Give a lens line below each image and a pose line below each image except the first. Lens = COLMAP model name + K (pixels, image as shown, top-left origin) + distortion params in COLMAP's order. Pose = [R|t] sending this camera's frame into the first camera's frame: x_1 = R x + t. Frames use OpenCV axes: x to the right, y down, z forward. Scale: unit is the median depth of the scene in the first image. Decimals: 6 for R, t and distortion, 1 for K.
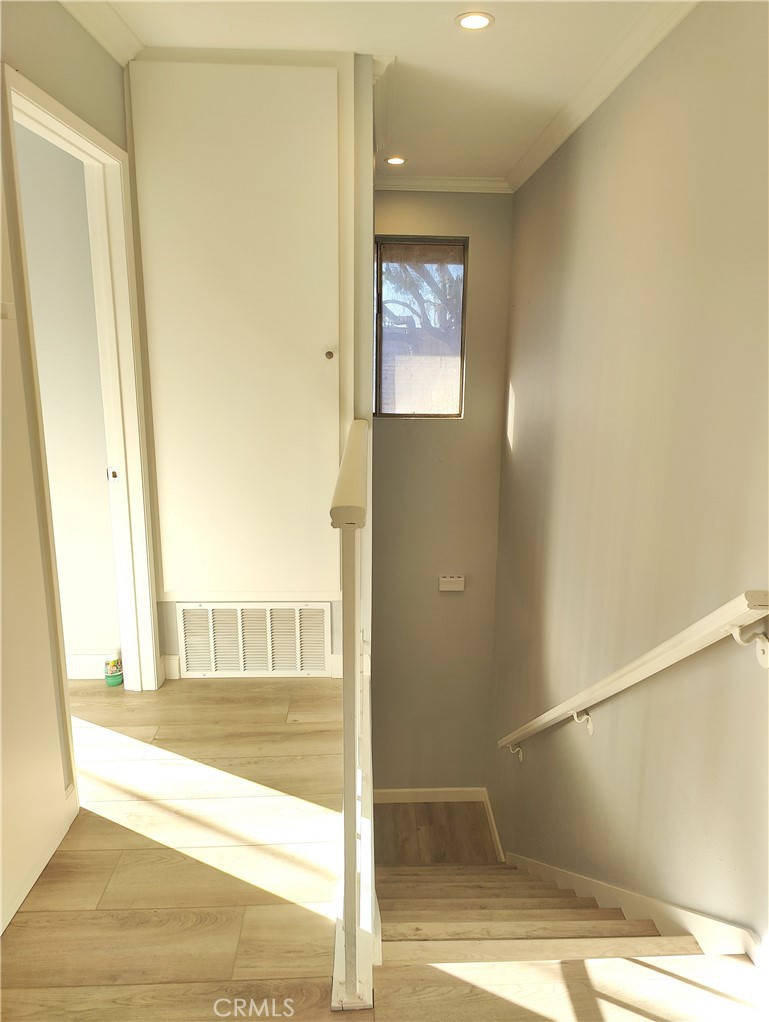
lens RADIAL K [[709.2, 0, 386.3], [0, 709.2, 512.5], [0, 0, 1]] dist [0.019920, -0.023422]
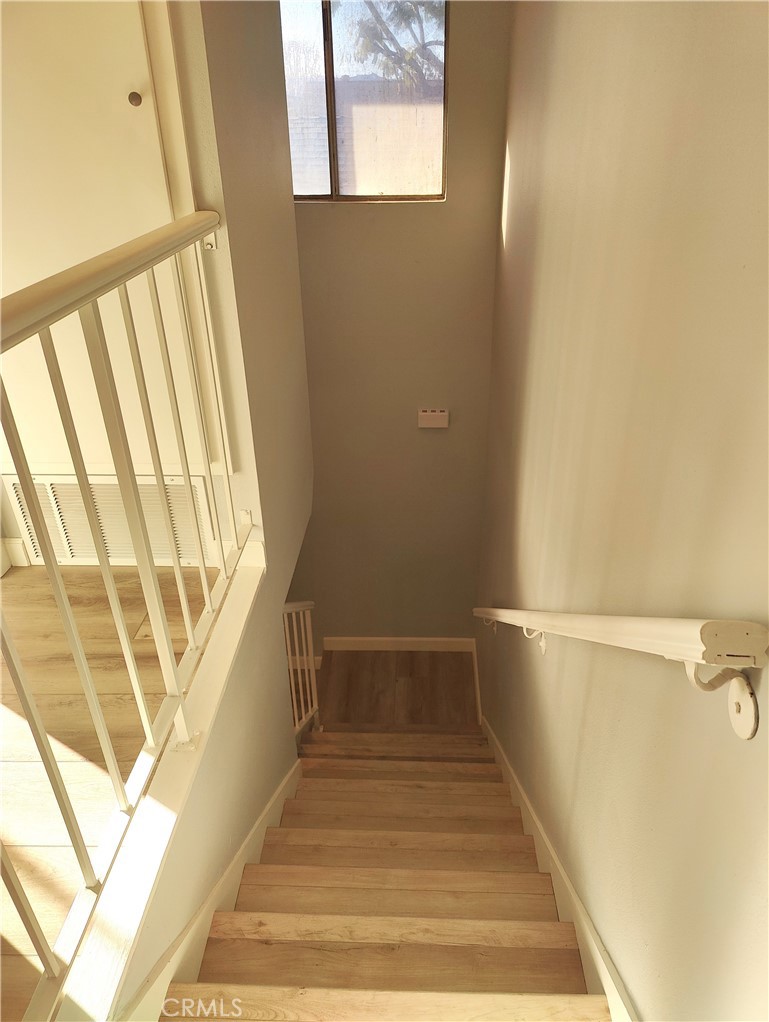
lens RADIAL K [[709.2, 0, 387.4], [0, 709.2, 515.6], [0, 0, 1]] dist [0.019920, -0.023422]
pose [[0.996721, 0.014672, -0.079569, 0.157875], [0.008624, 0.958552, 0.284787, -0.040318], [0.080449, -0.284539, 0.955283, 0.264864]]
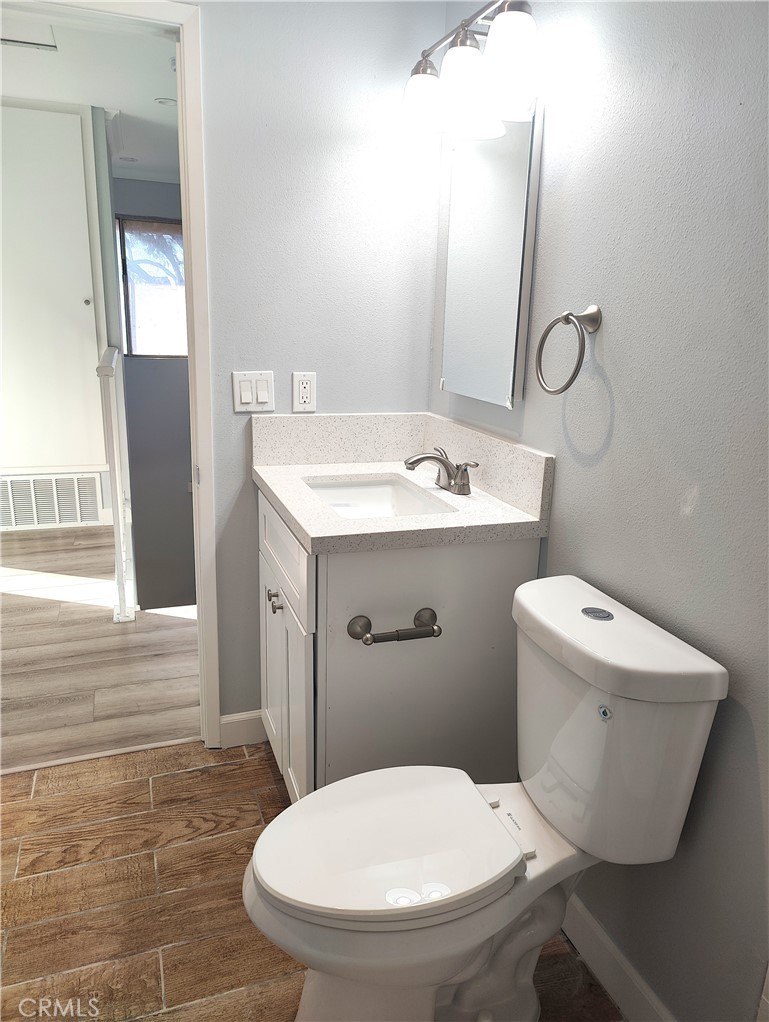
lens RADIAL K [[709.2, 0, 388.9], [0, 709.2, 507.9], [0, 0, 1]] dist [0.019920, -0.023422]
pose [[0.949411, -0.061697, 0.307916, 0.029376], [0.049548, 0.997659, 0.047127, 0.142058], [-0.310103, -0.029486, 0.950246, -0.529407]]
